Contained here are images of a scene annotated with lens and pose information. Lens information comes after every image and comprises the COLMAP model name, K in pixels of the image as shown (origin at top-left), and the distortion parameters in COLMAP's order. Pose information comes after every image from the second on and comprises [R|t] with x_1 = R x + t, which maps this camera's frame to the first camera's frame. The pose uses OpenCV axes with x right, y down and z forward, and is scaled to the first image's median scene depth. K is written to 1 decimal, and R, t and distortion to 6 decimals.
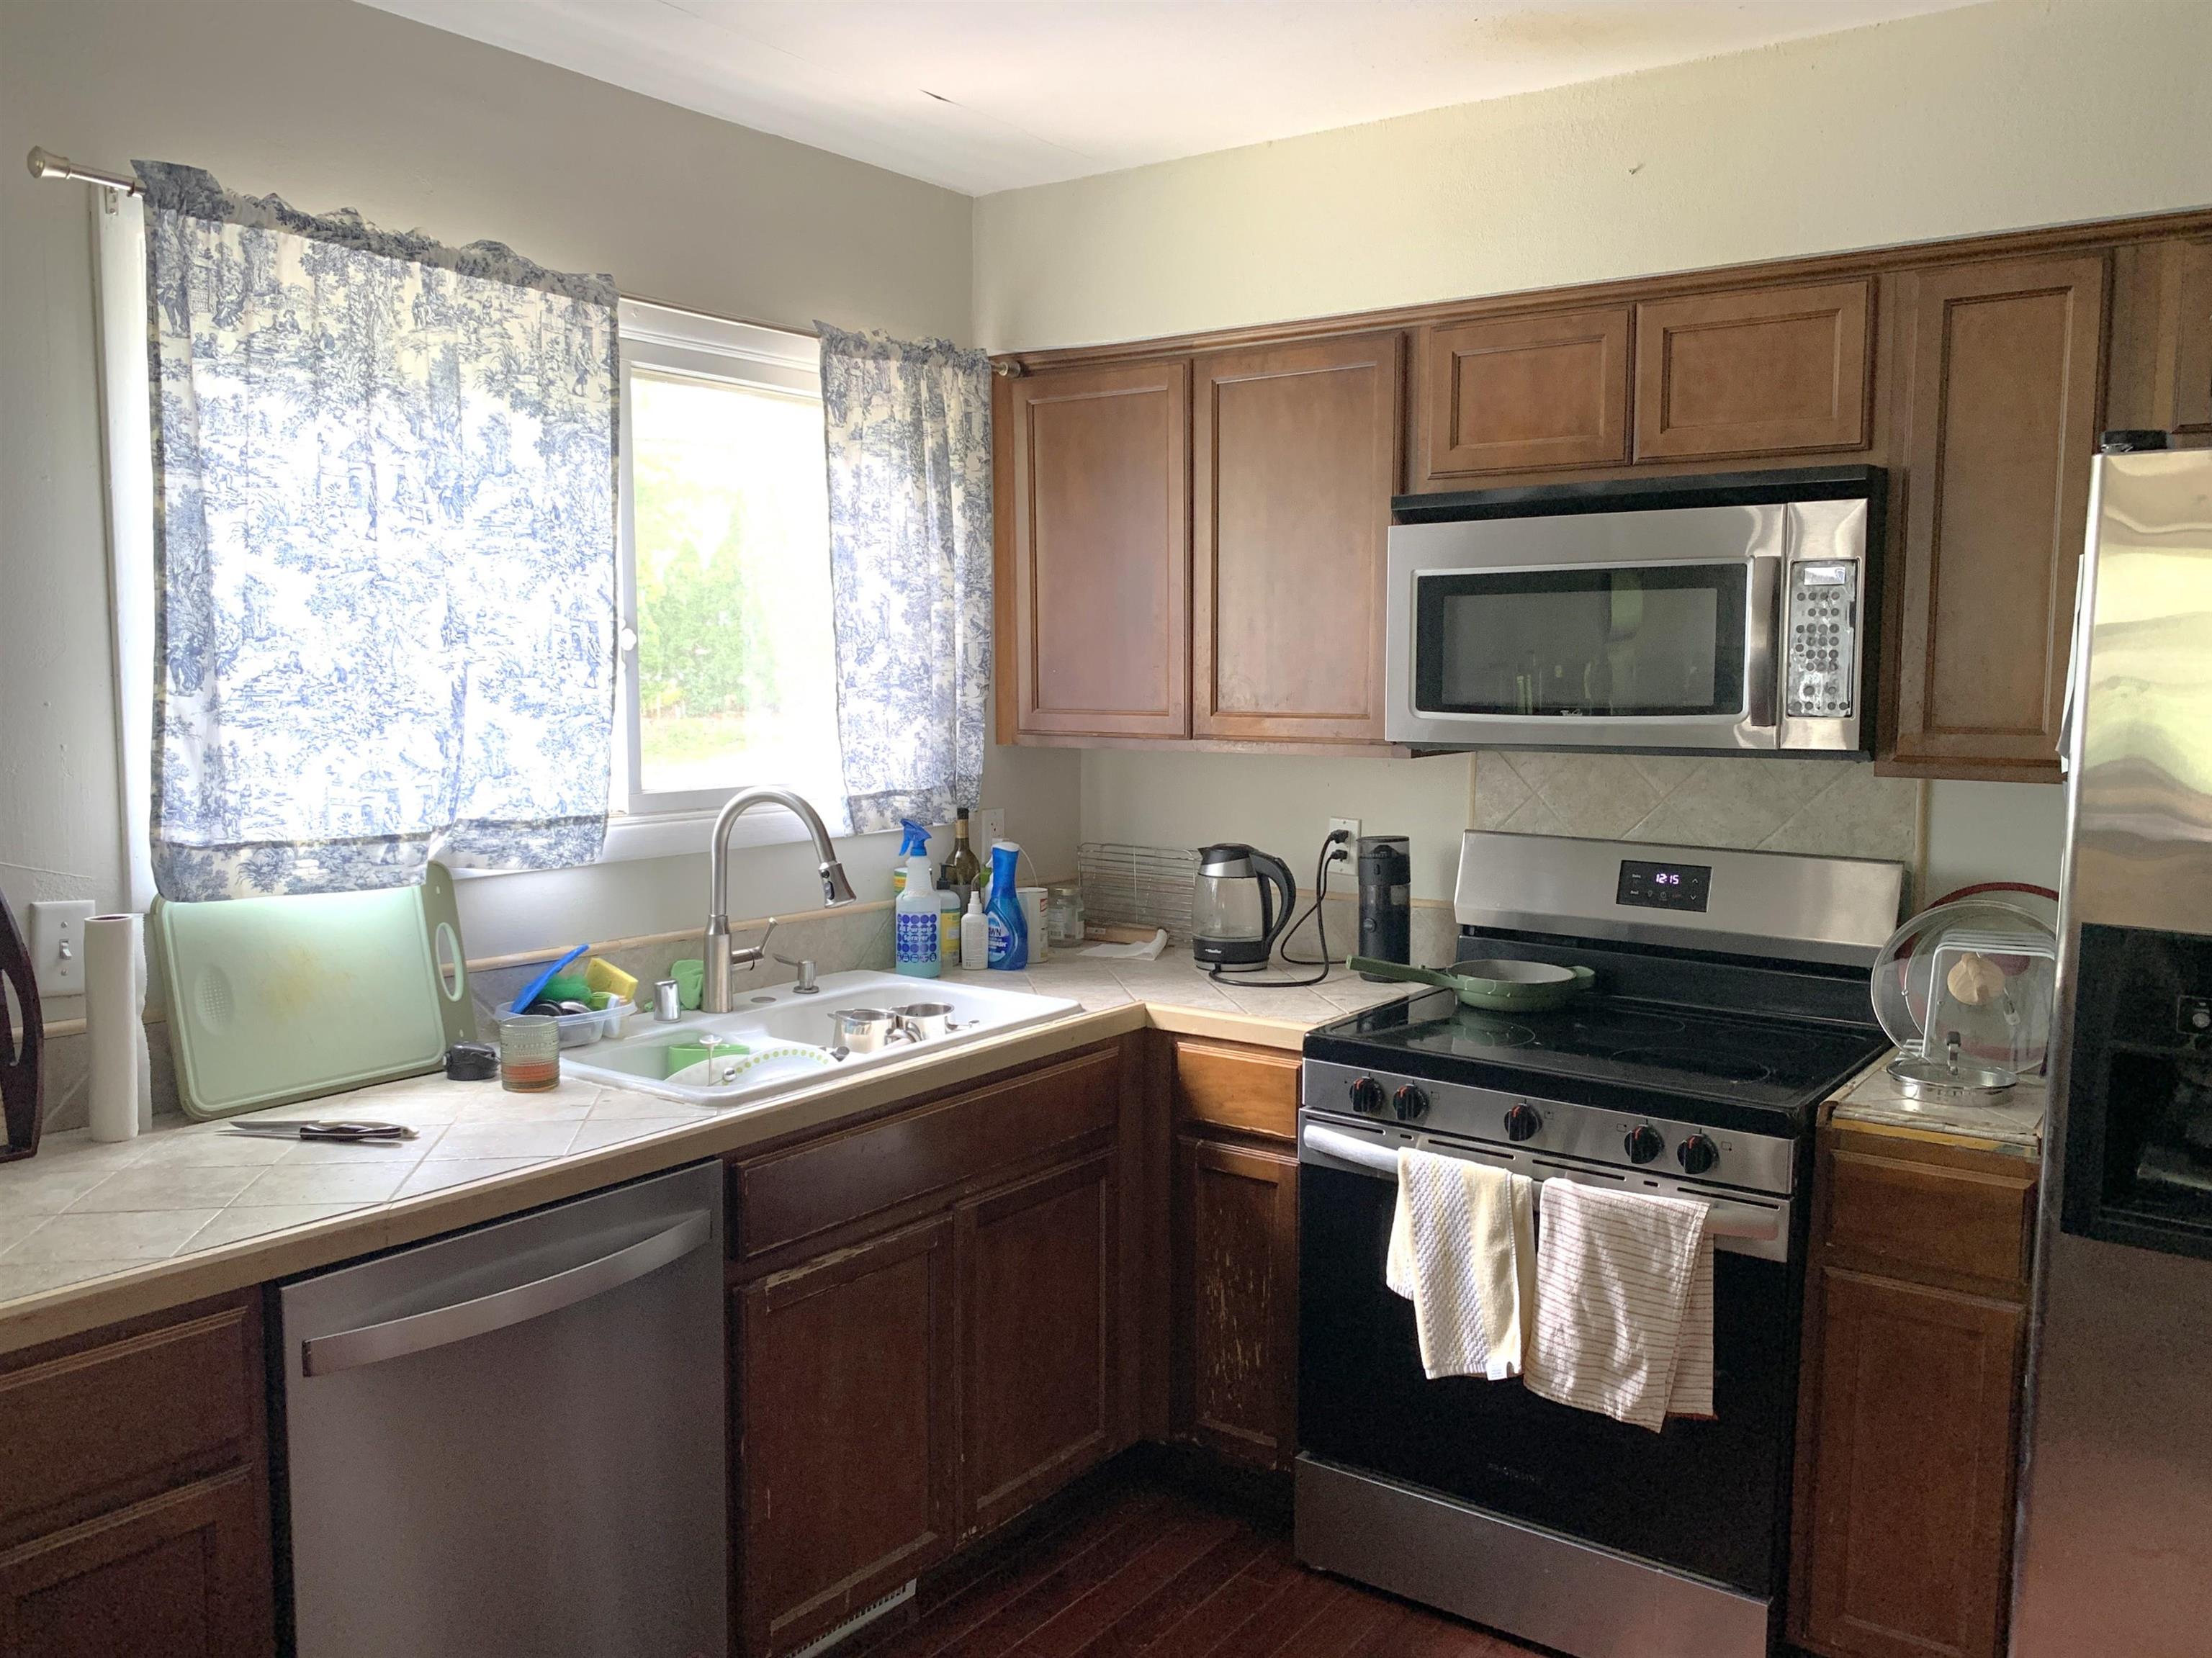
lens RADIAL K [[1734.0, 0, 1106.4], [0, 1734.0, 840.0], [0, 0, 1]] dist [0.014813, -0.048503]
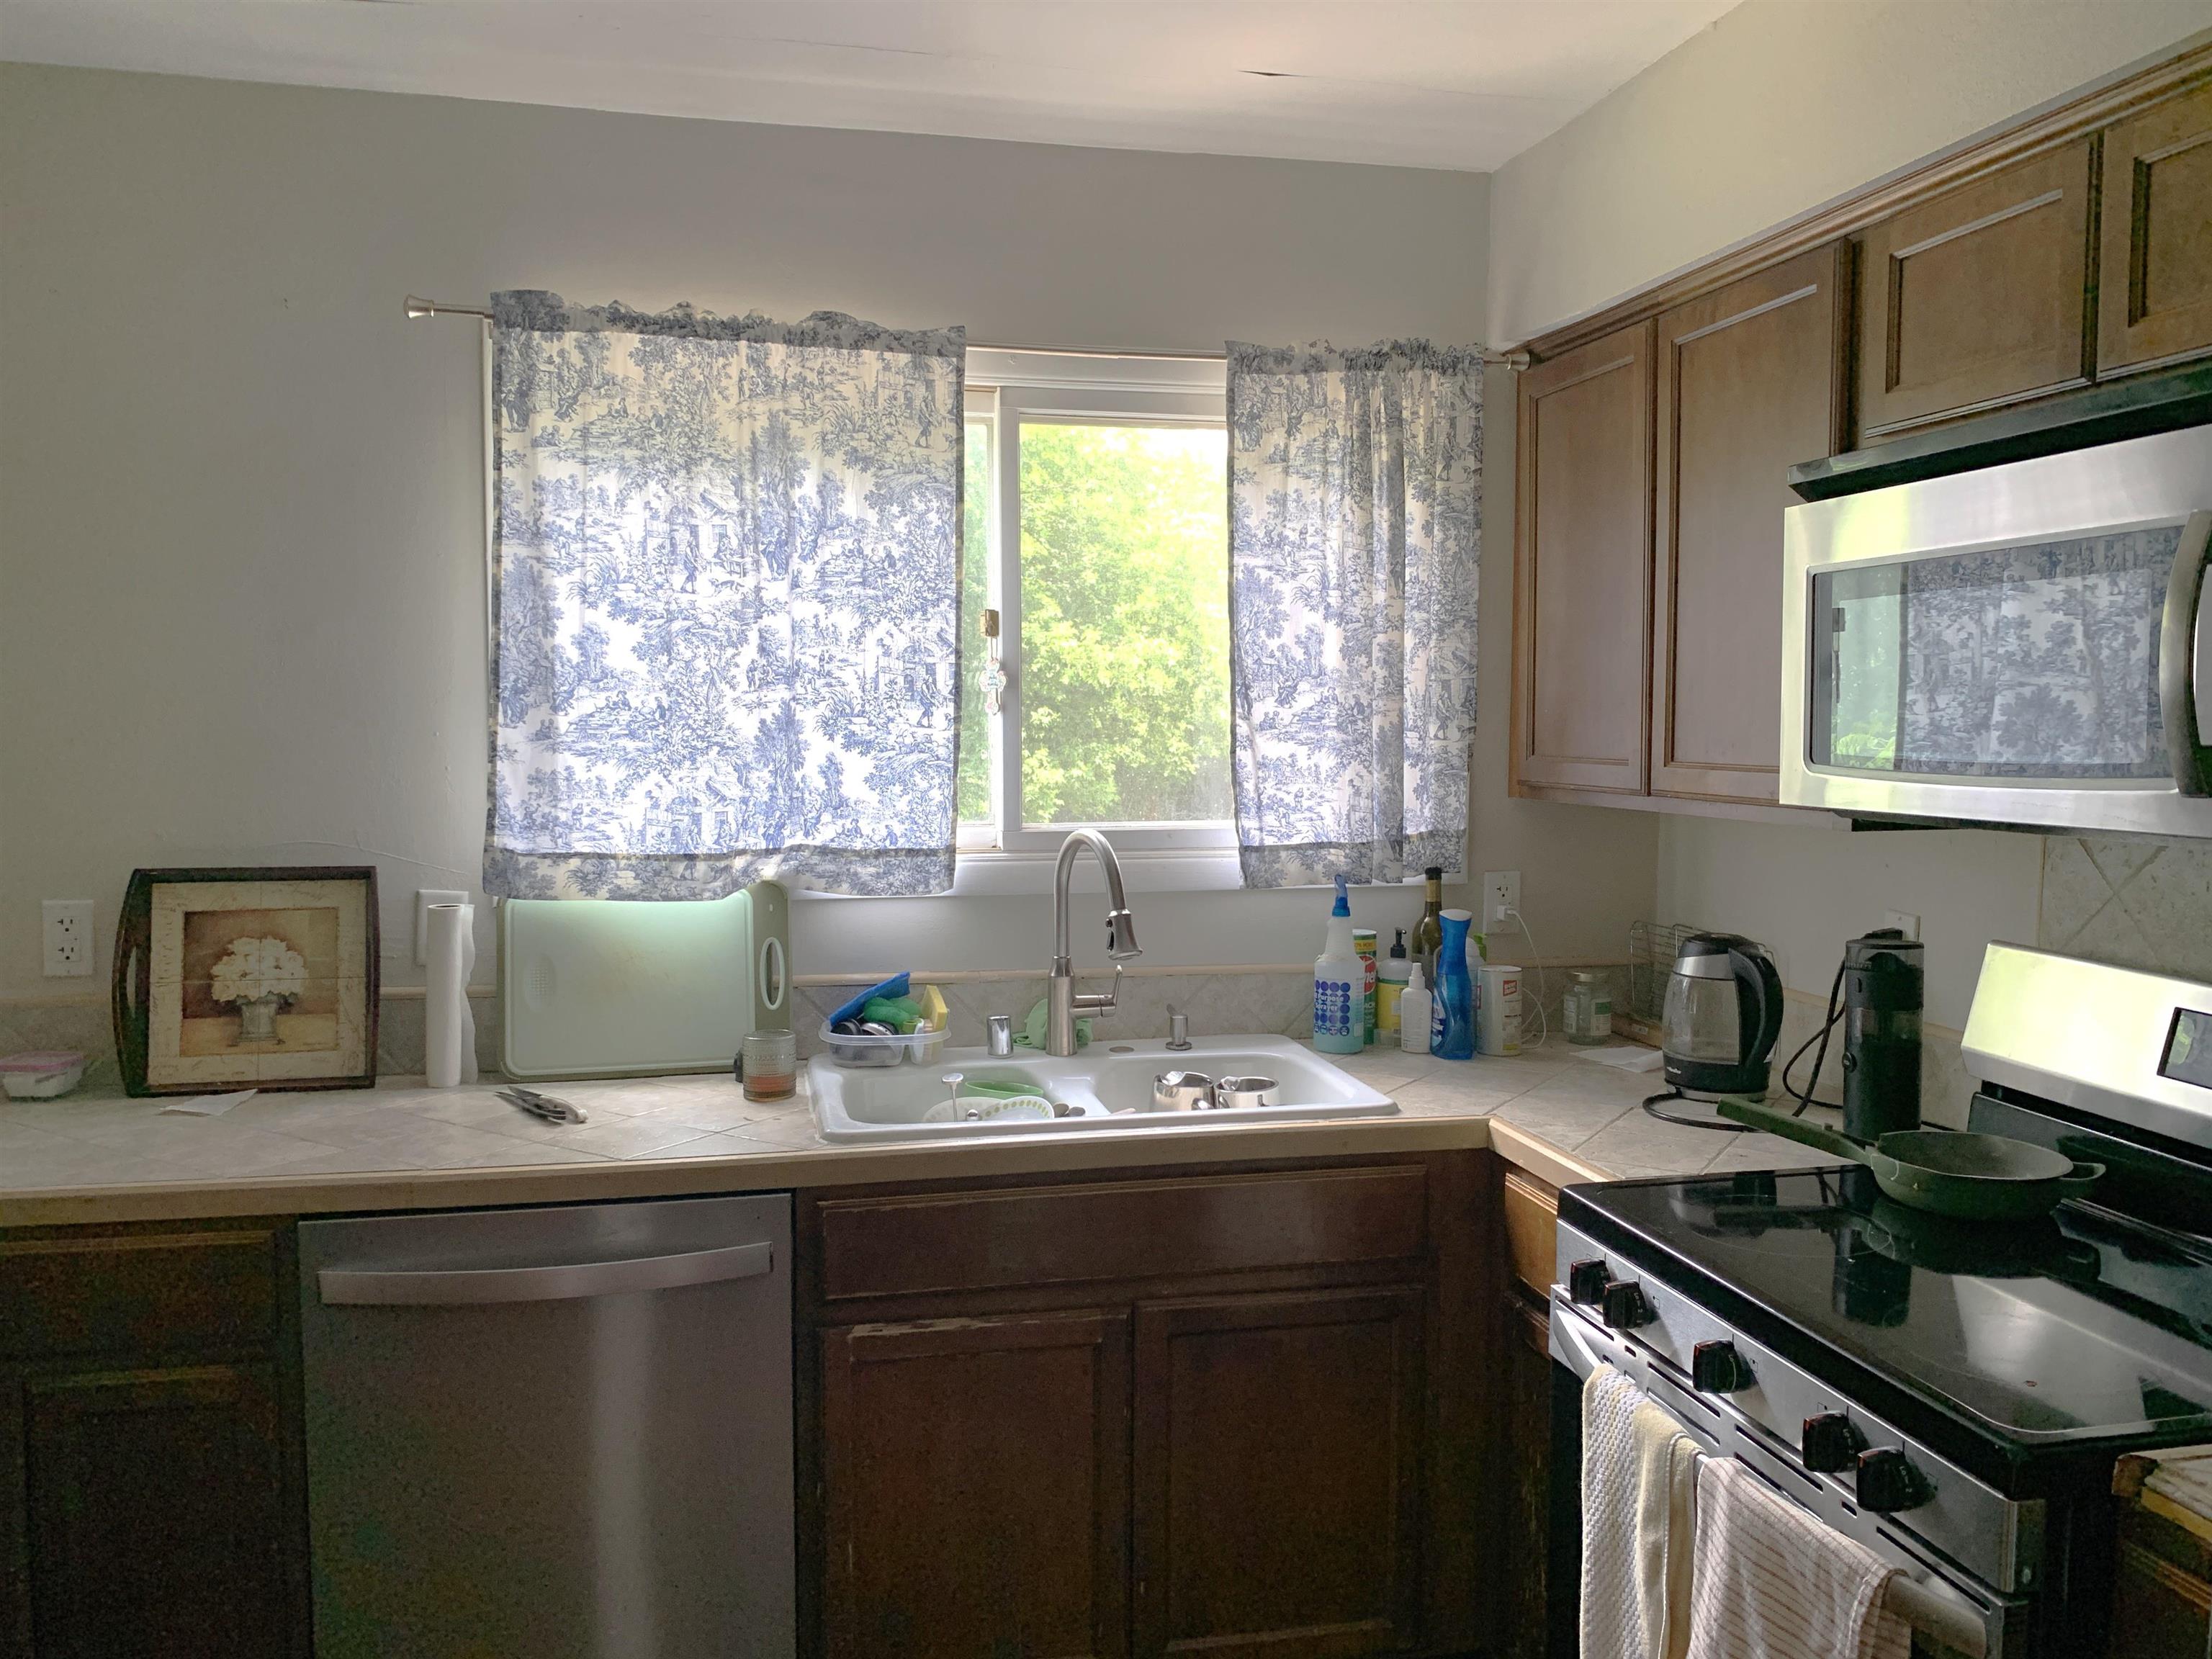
lens RADIAL K [[1677.1, 0, 1107.4], [0, 1677.1, 845.4], [0, 0, 1]] dist [0.067508, -0.178020]
pose [[0.753875, 0.048892, -0.655196, 0.470429], [-0.066520, 0.997783, -0.002082, -0.022504], [0.653642, 0.045153, 0.755456, 0.328321]]
